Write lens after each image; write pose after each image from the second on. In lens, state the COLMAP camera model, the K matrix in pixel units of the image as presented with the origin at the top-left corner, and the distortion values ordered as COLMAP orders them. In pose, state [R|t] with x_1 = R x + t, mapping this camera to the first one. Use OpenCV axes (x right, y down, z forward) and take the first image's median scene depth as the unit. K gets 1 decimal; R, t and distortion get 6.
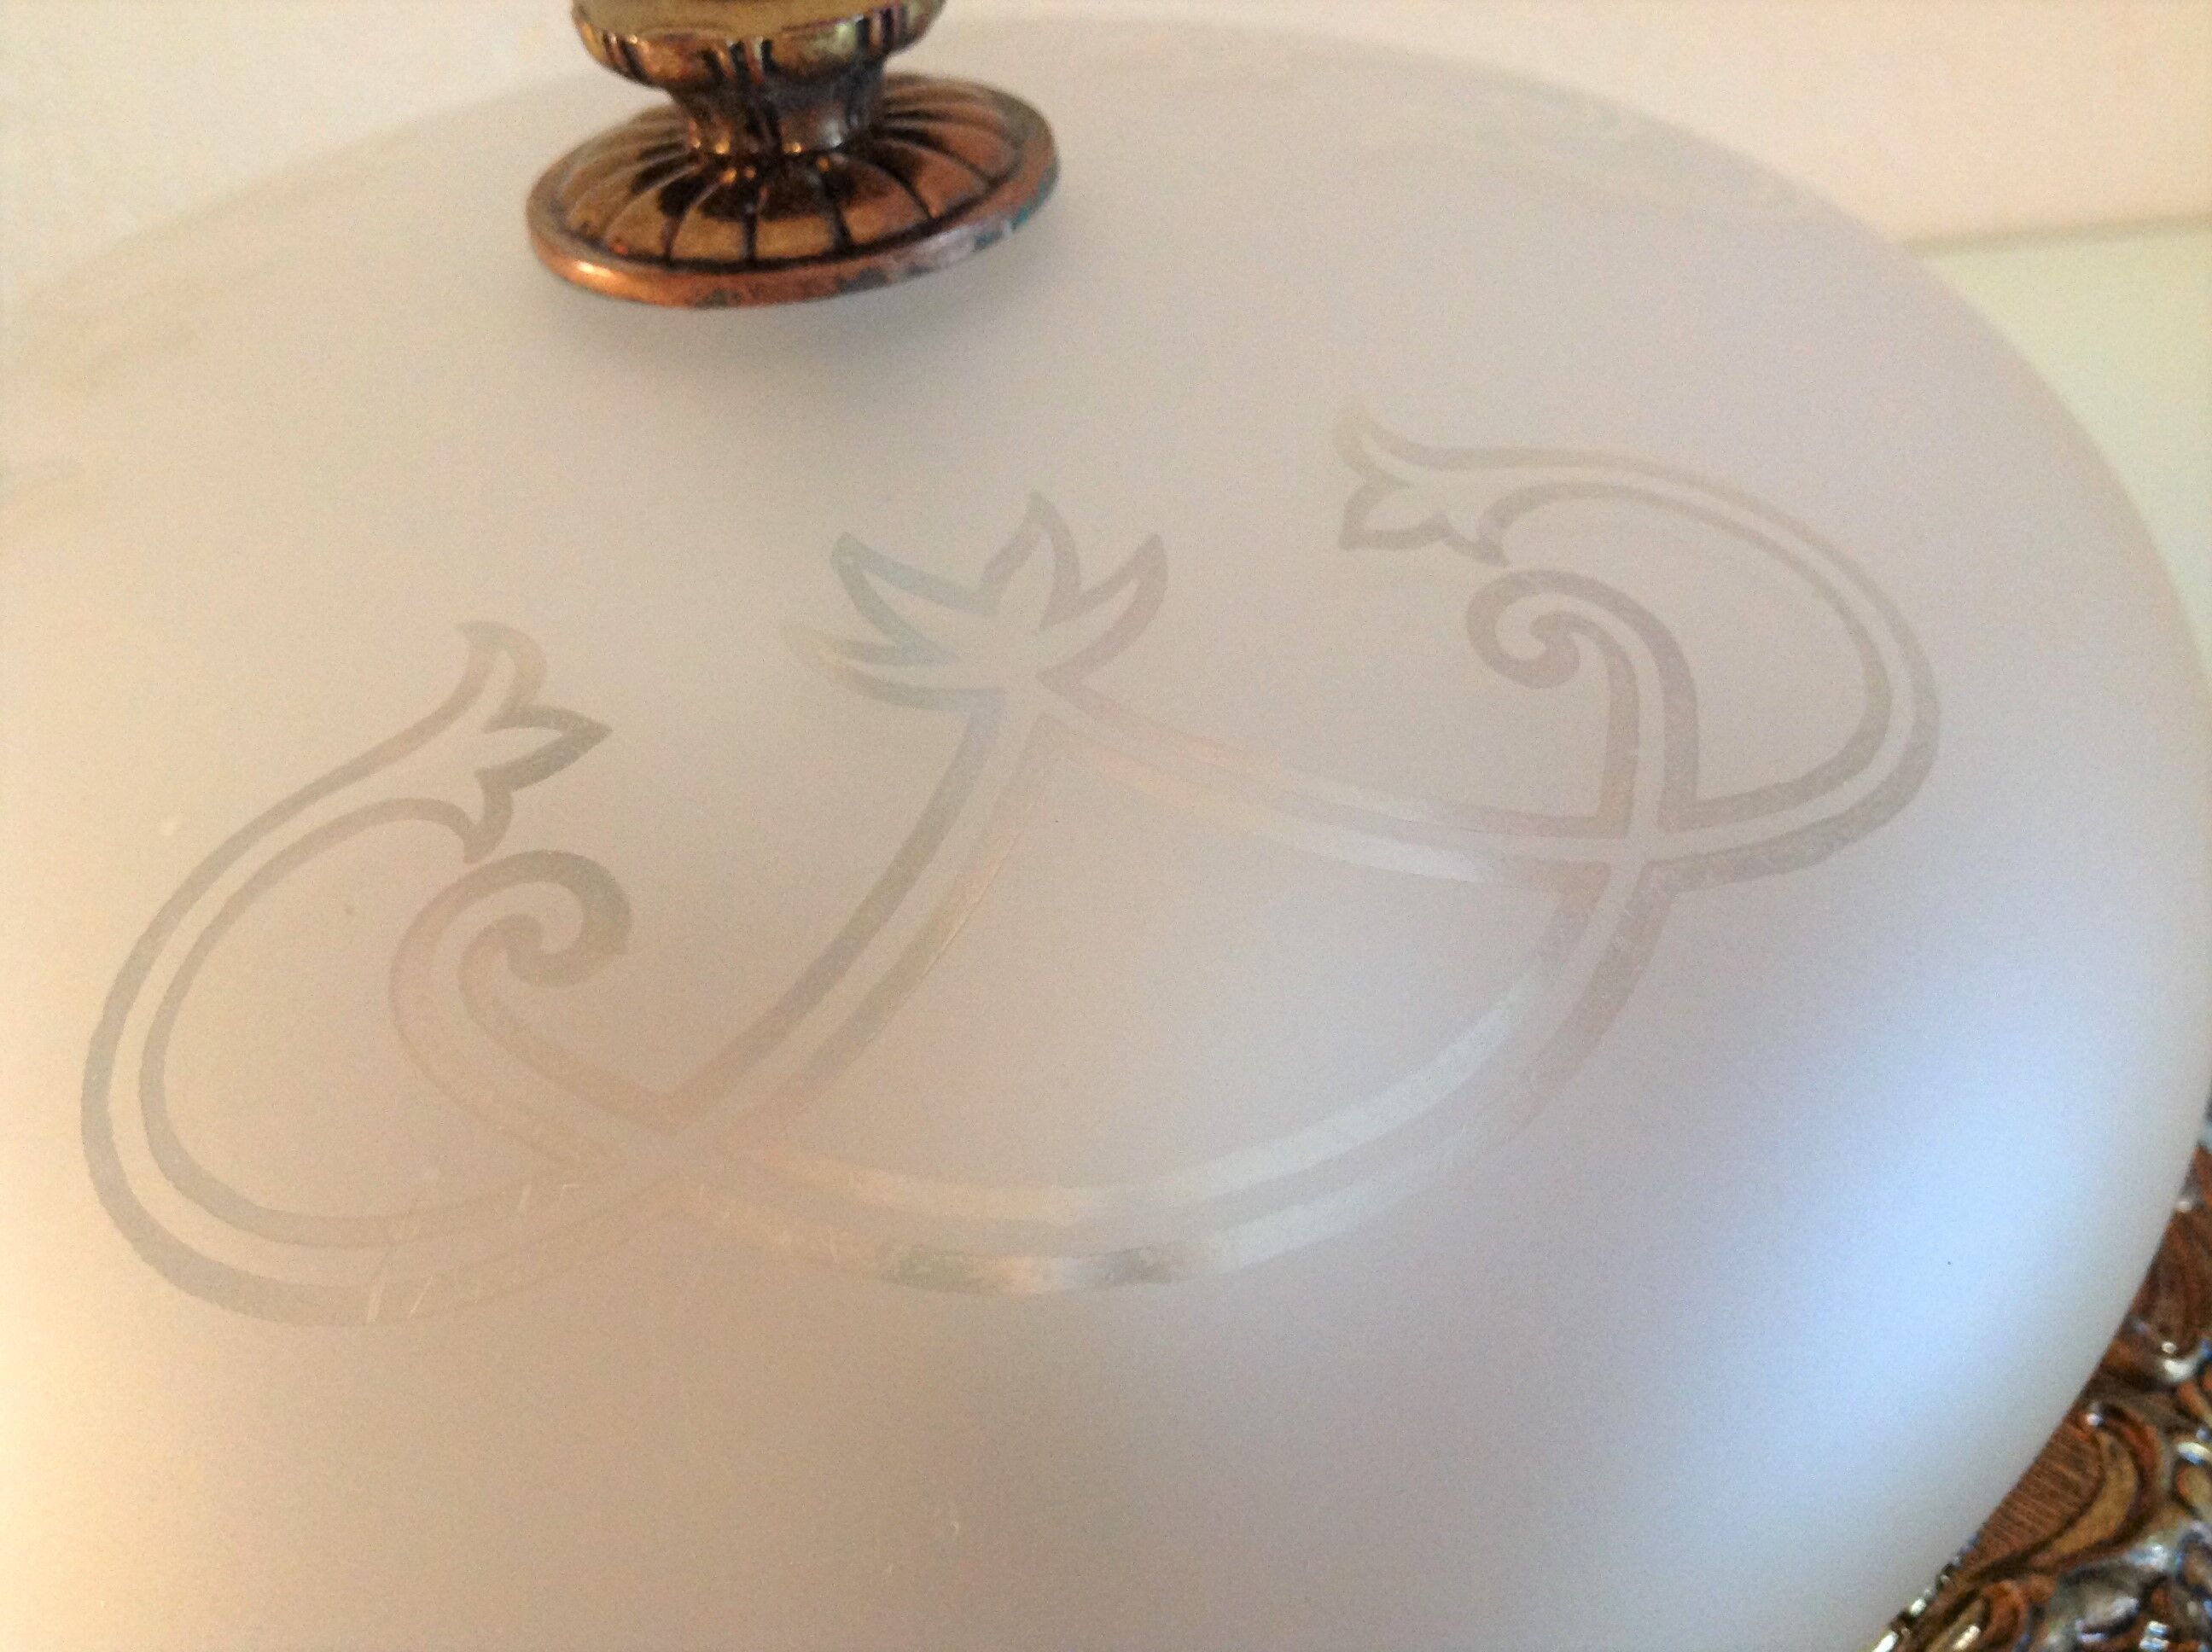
lens RADIAL K [[2111.6, 0, 1106.0], [0, 2111.6, 826.0], [0, 0, 1]] dist [0.149324, -0.368187]
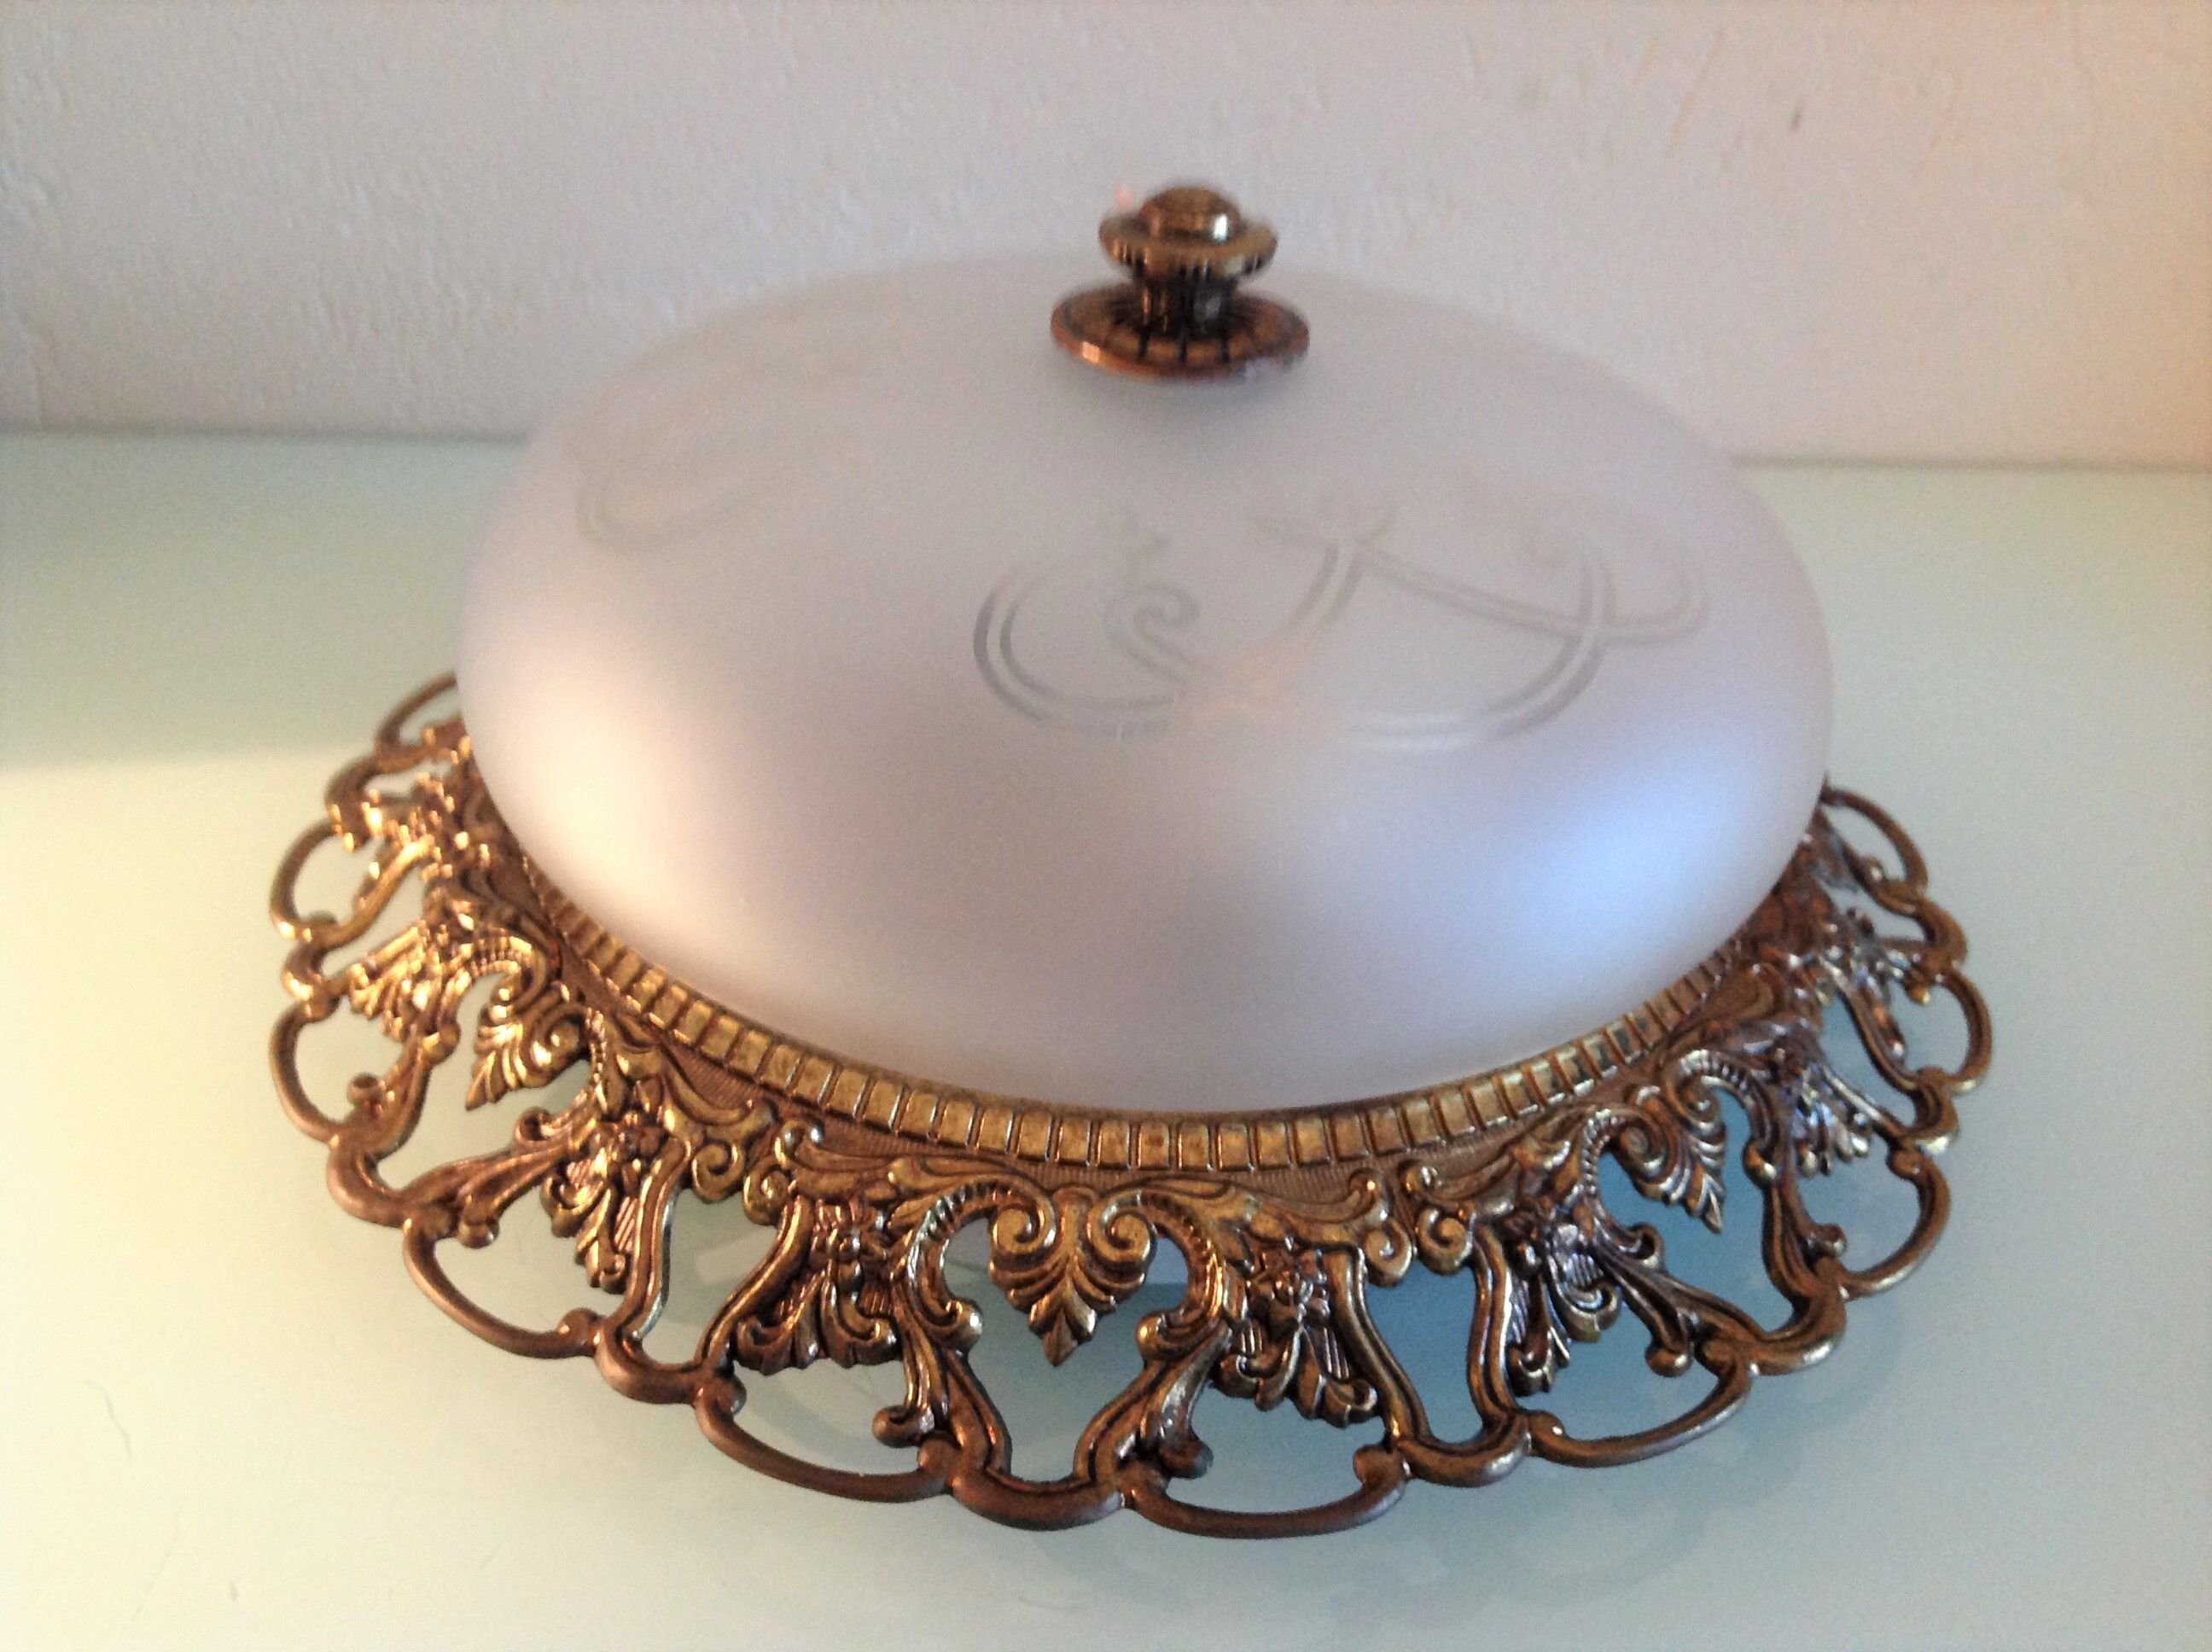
lens RADIAL K [[2111.6, 0, 1106.0], [0, 2111.6, 826.0], [0, 0, 1]] dist [0.149324, -0.368187]
pose [[0.988246, 0.097257, 0.117946, -0.451593], [-0.087149, 0.992298, -0.088034, 0.392243], [-0.125599, 0.076721, 0.989110, -1.057943]]
